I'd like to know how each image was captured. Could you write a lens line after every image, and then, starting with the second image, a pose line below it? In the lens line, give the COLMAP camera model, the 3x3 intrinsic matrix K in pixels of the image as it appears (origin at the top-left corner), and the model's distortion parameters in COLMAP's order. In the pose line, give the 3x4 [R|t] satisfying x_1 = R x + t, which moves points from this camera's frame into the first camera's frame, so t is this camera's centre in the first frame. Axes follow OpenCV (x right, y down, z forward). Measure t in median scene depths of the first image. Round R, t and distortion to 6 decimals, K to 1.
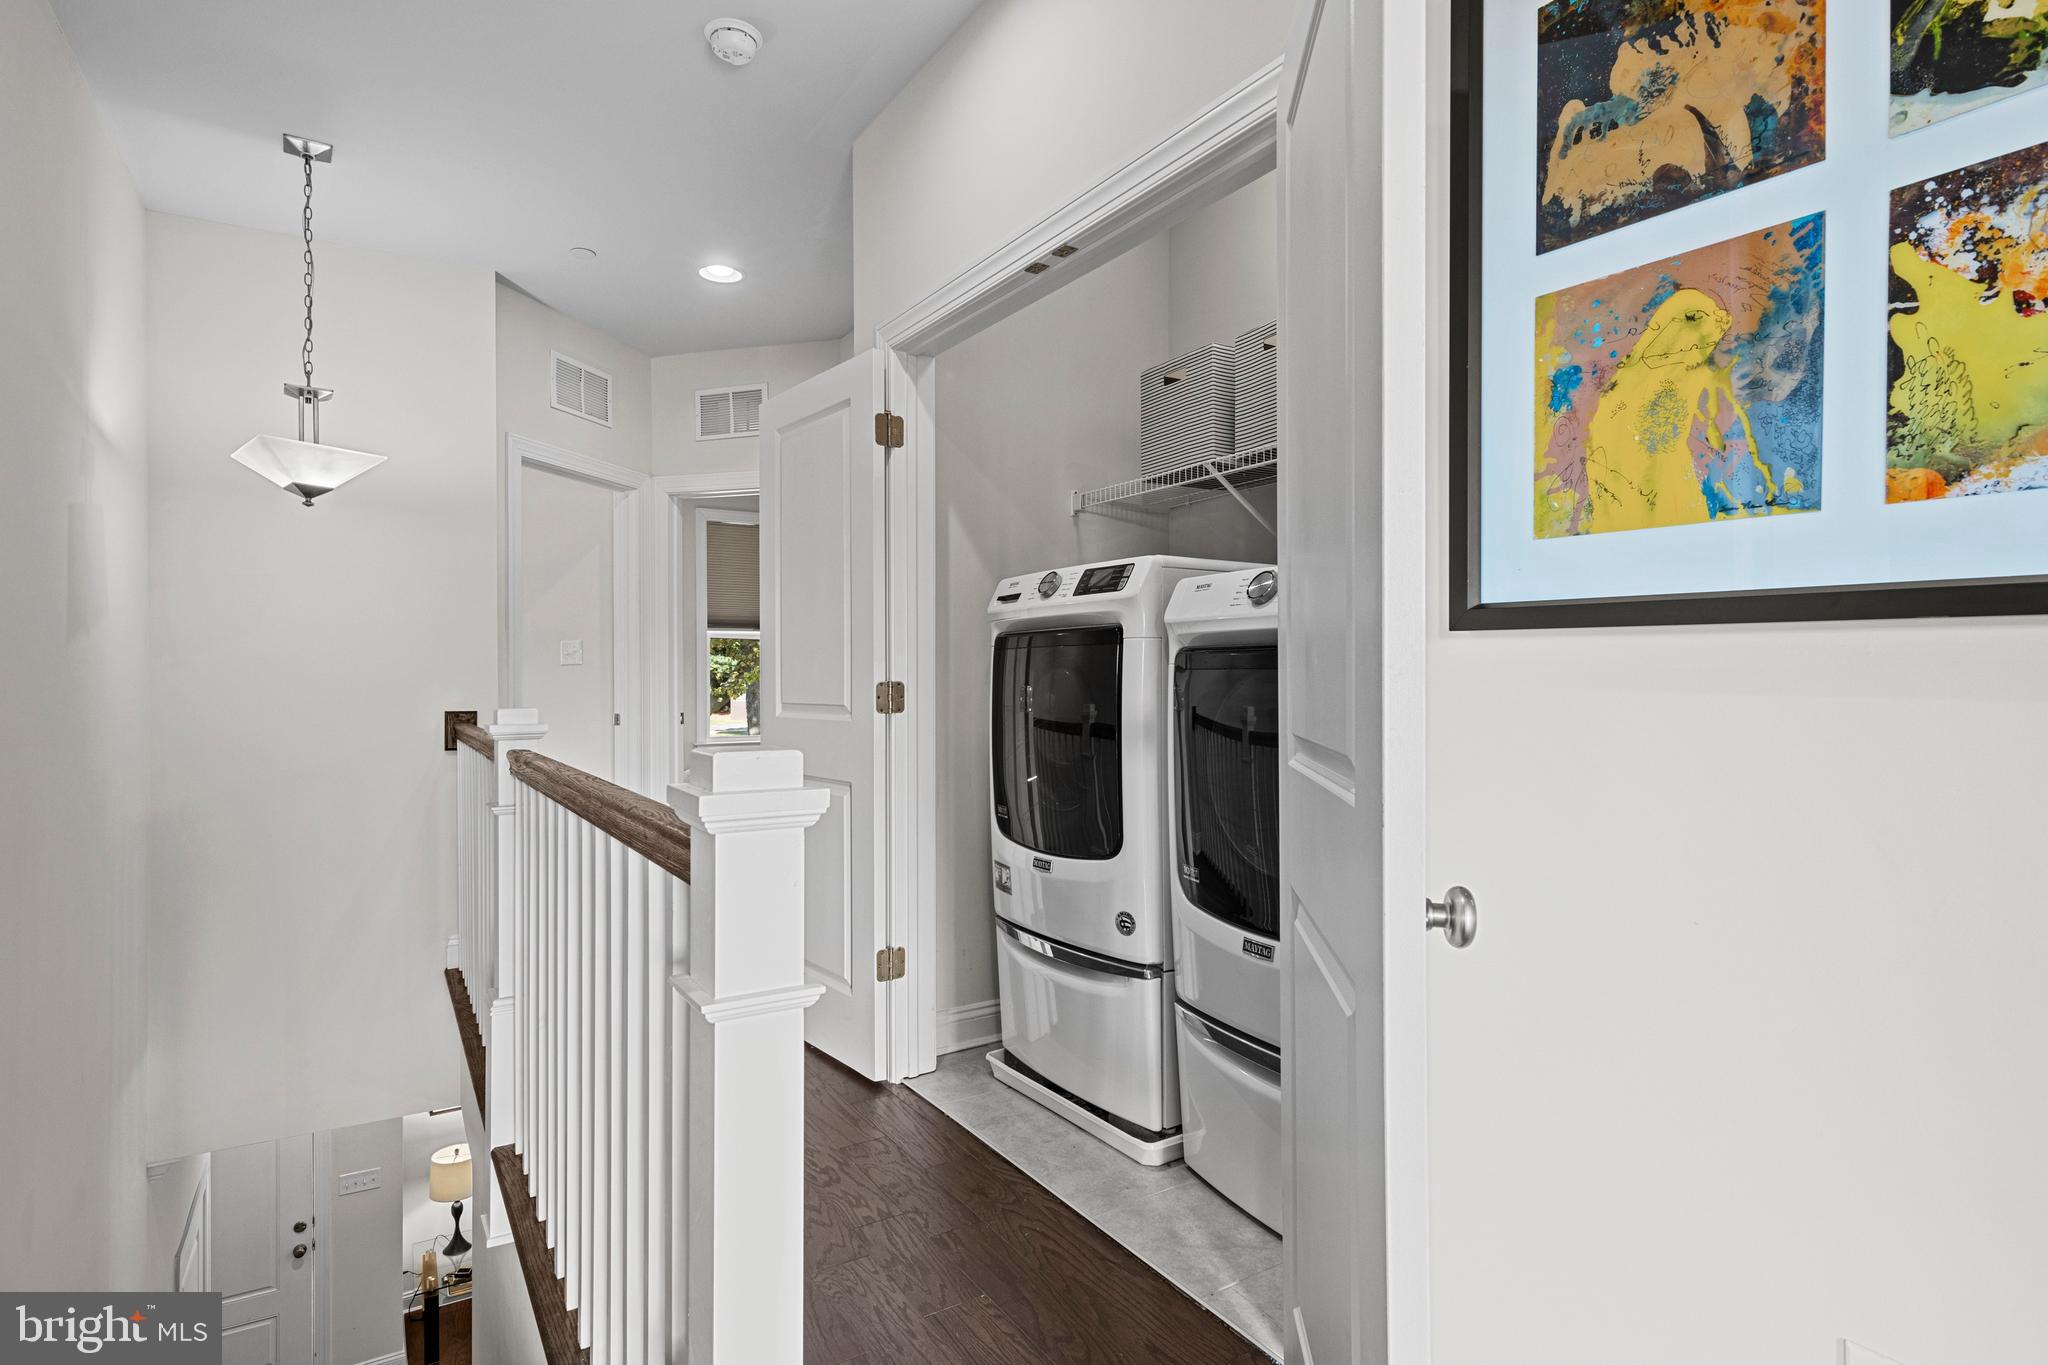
lens RADIAL K [[1048.8, 0, 1025.6], [0, 1048.8, 681.7], [0, 0, 1]] dist [0.013600, -0.003701]
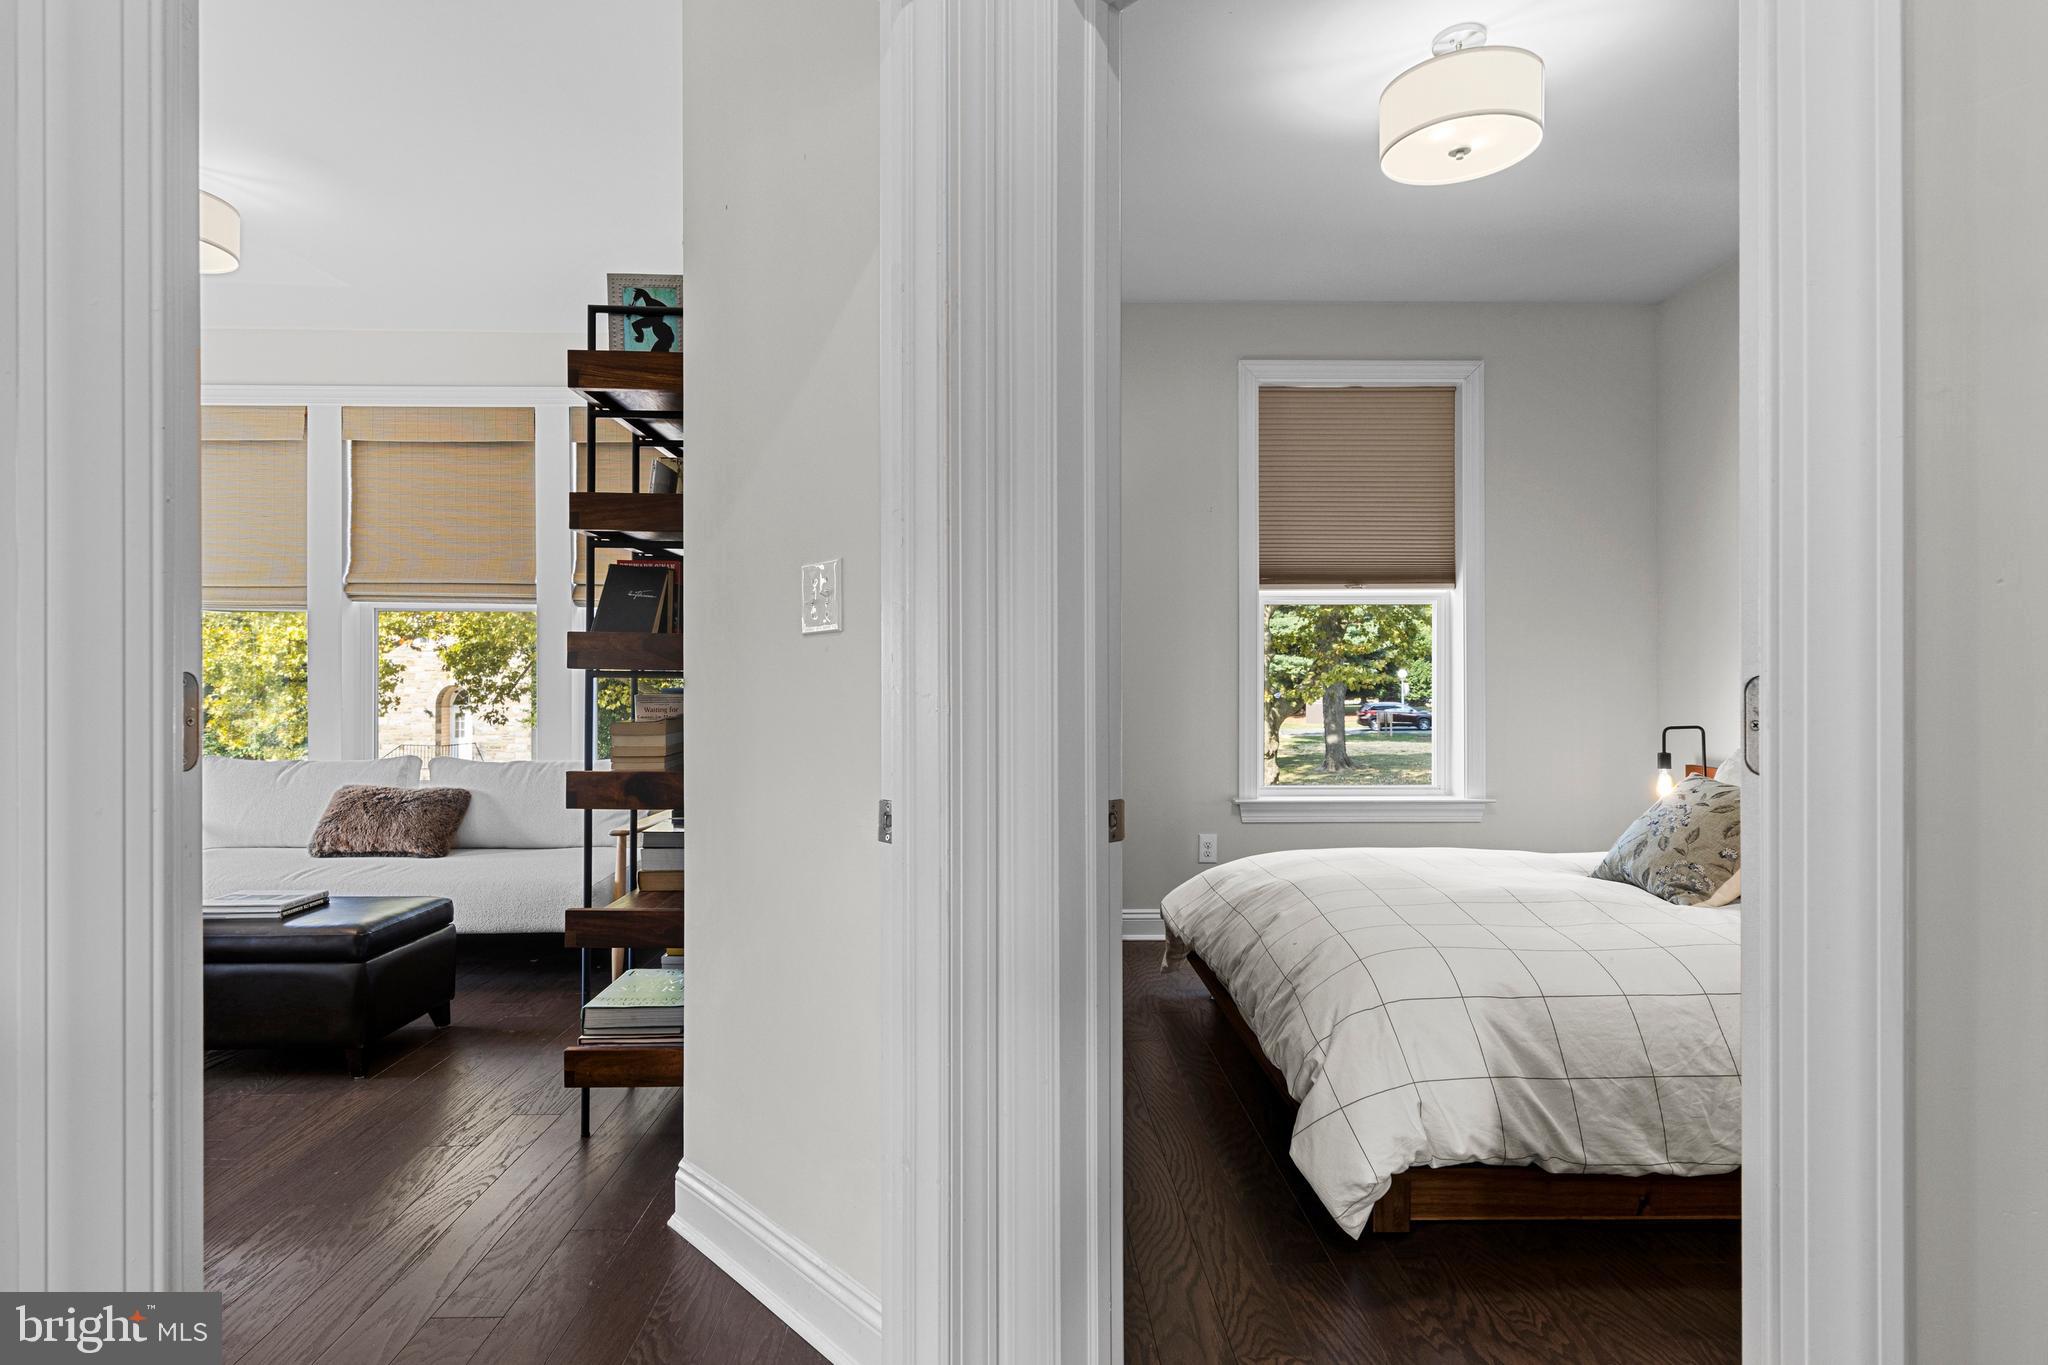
lens RADIAL K [[1048.8, 0, 1026.5], [0, 1048.8, 682.0], [0, 0, 1]] dist [0.013600, -0.003701]
pose [[0.860441, 0.003966, -0.509534, -0.035847], [-0.004606, 0.999989, 0.000006, -0.000222], [0.509529, 0.002342, 0.860451, 0.130171]]
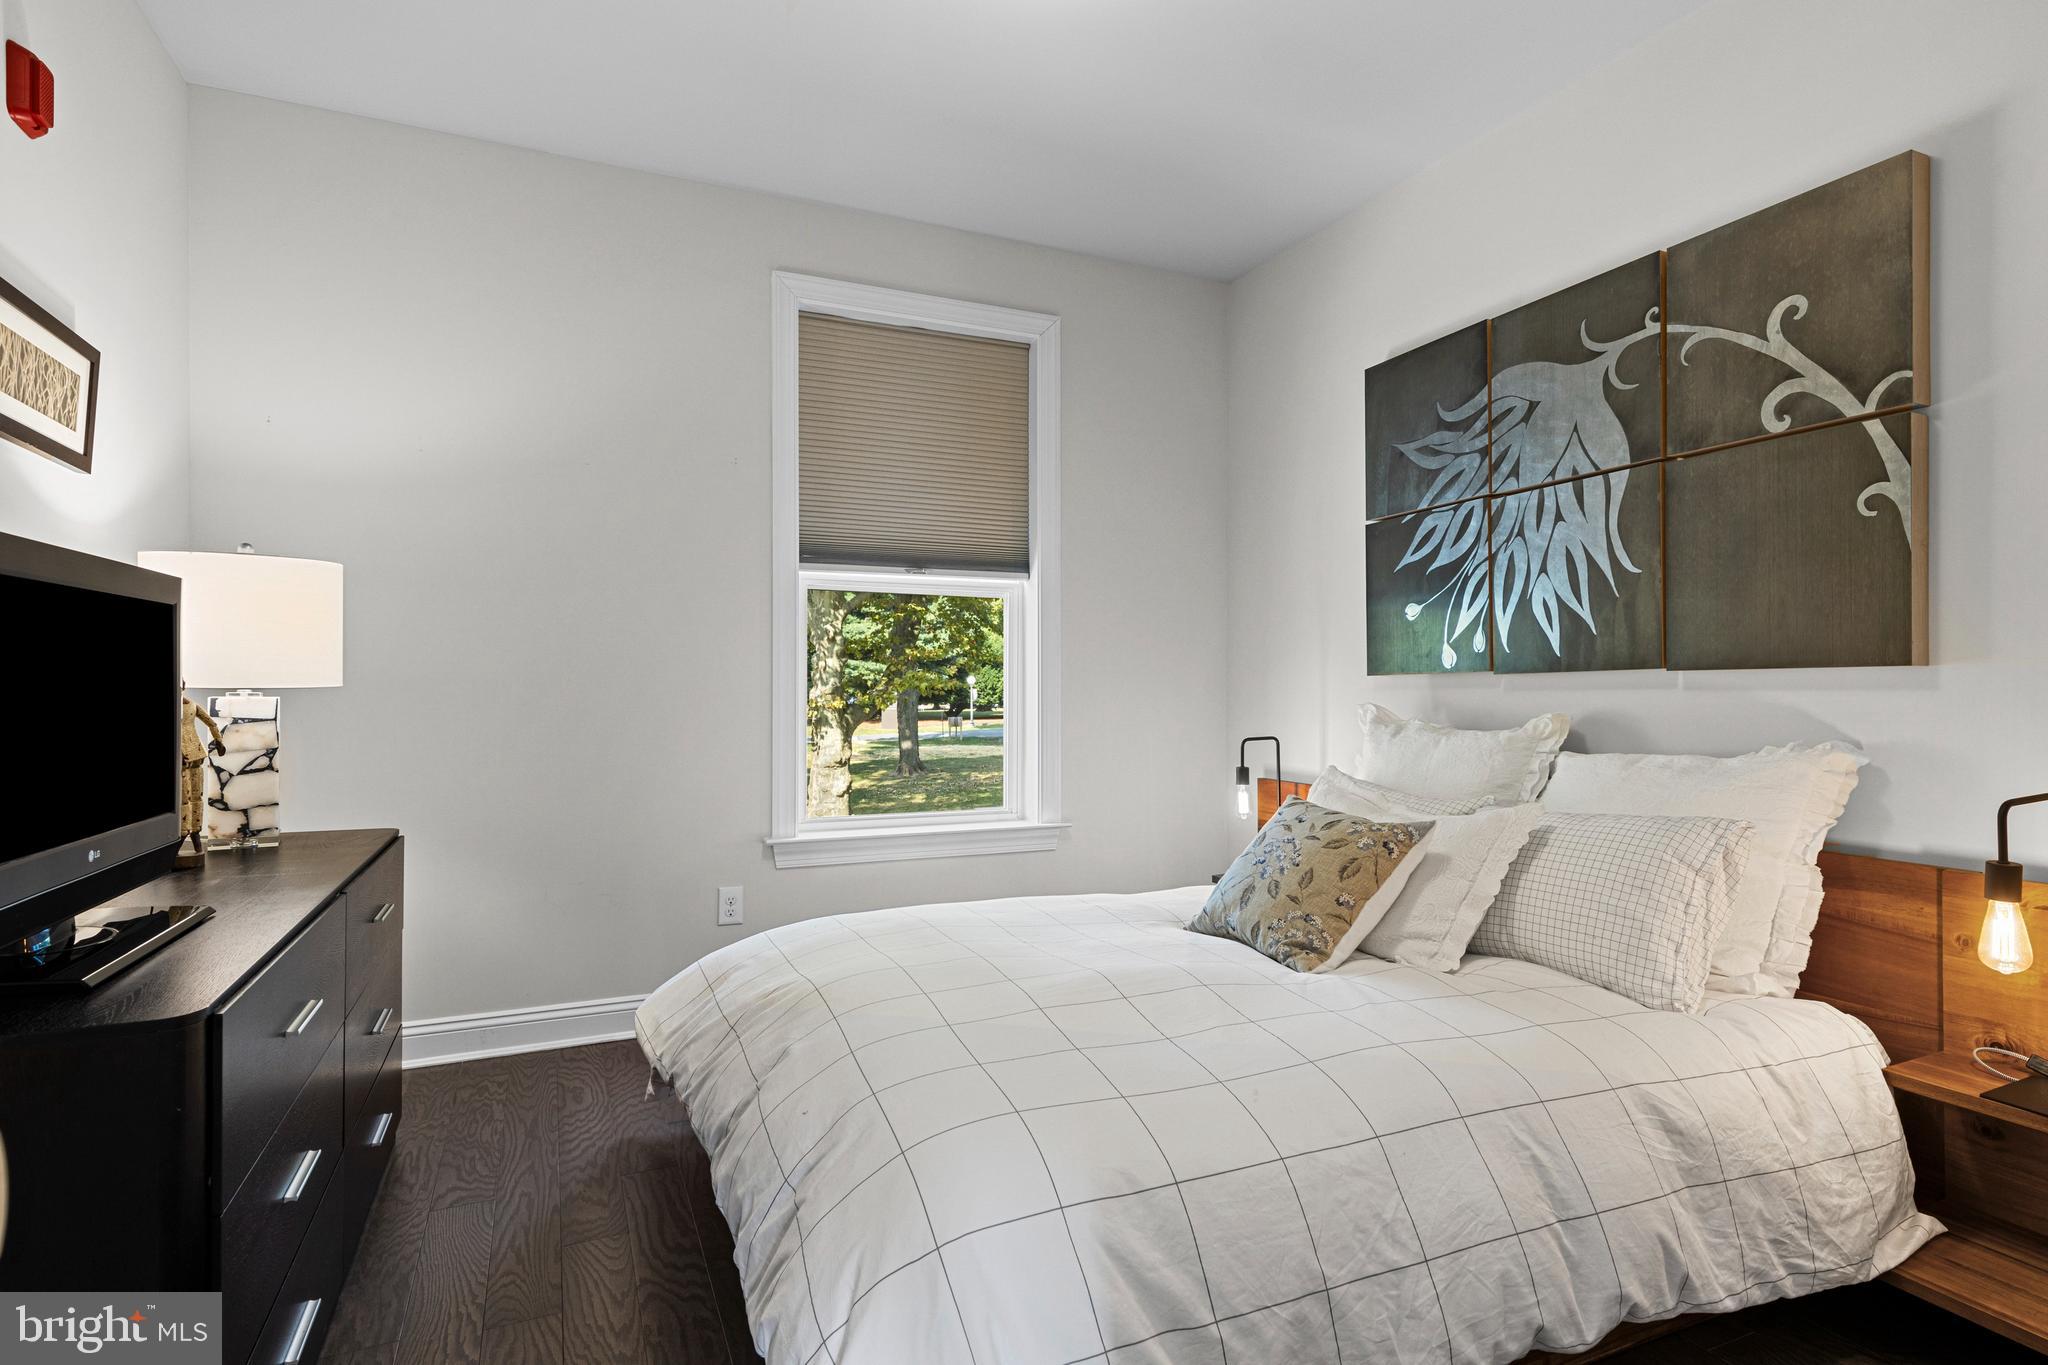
lens RADIAL K [[1048.8, 0, 1023.0], [0, 1048.8, 687.2], [0, 0, 1]] dist [0.013600, -0.003701]
pose [[0.989934, 0.006052, -0.141399, -0.042171], [-0.006455, 0.999976, -0.002394, -0.000332], [0.141381, 0.003283, 0.989950, 0.163071]]
